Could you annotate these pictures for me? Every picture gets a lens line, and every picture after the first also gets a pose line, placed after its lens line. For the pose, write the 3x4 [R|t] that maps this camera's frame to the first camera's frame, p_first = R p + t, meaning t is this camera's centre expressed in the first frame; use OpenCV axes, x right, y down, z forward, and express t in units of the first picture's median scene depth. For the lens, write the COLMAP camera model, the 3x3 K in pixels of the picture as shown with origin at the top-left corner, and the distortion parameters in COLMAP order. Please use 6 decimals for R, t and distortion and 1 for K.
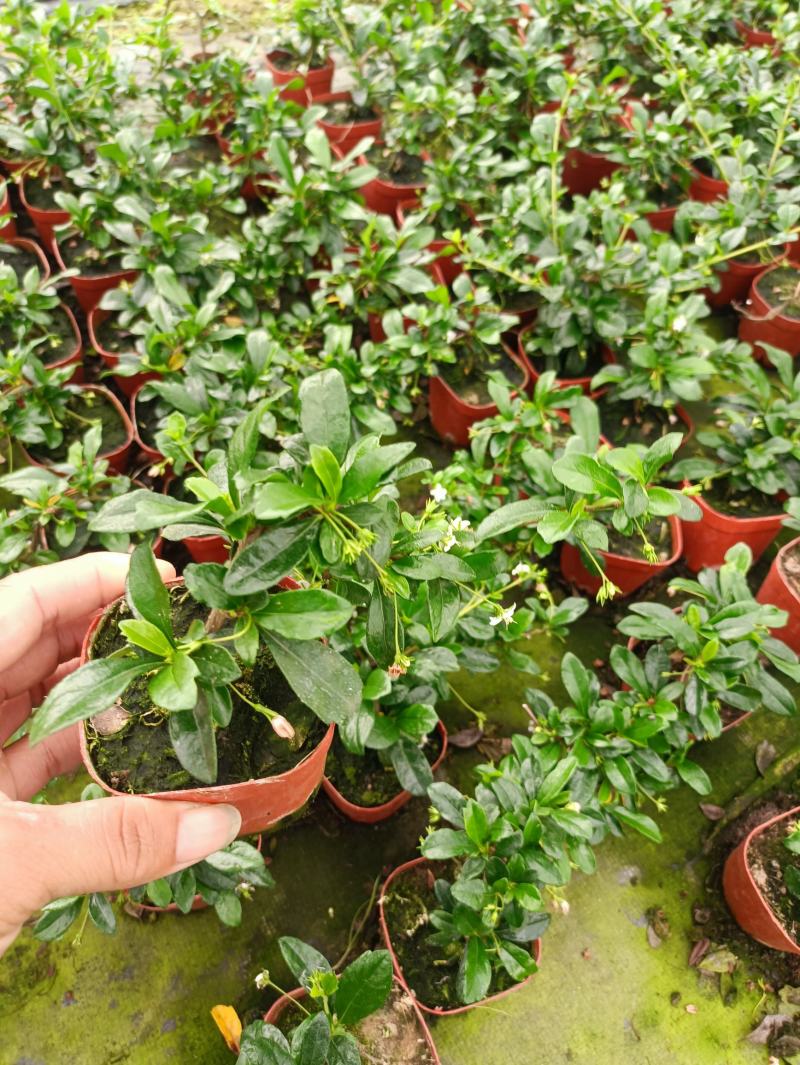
lens RADIAL K [[808.8, 0, 400.0], [0, 808.8, 532.5], [0, 0, 1]] dist [0.012970, -0.010360]
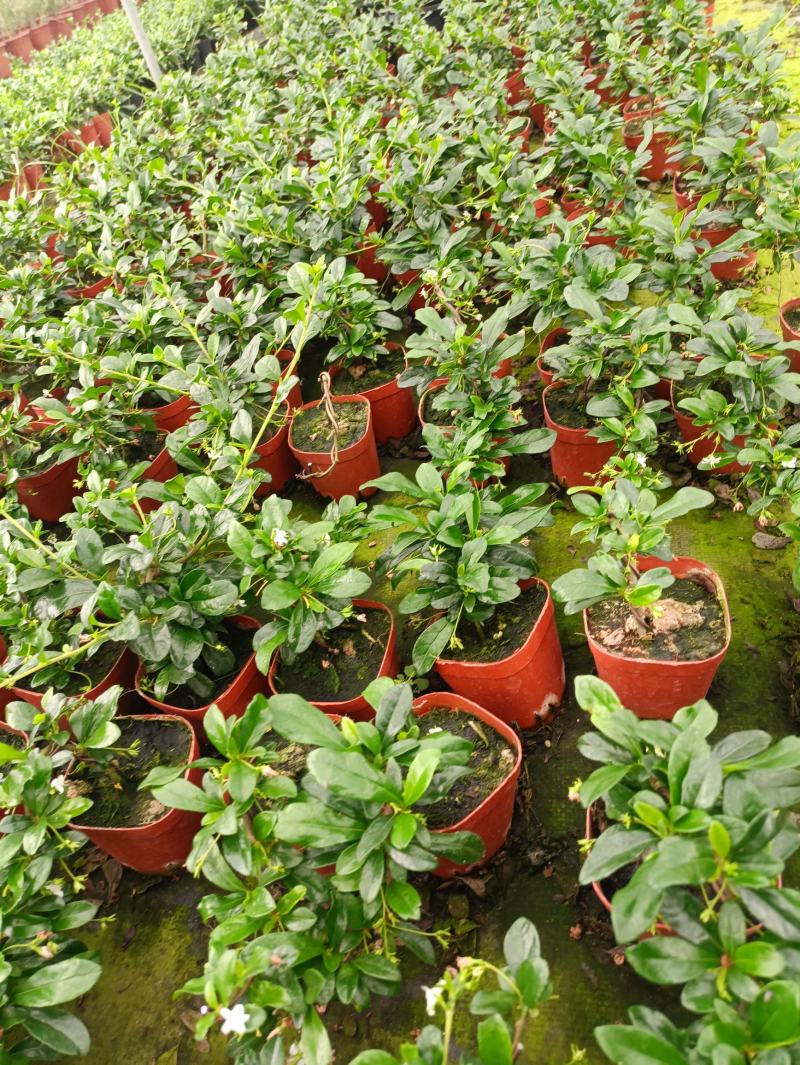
lens RADIAL K [[814.4, 0, 400.0], [0, 814.4, 532.5], [0, 0, 1]] dist [0.006837, -0.008472]
pose [[0.604942, -0.670216, 0.429947, 0.081146], [0.766079, 0.637143, -0.084685, -0.104235], [-0.217181, 0.380603, 0.898873, 0.269105]]
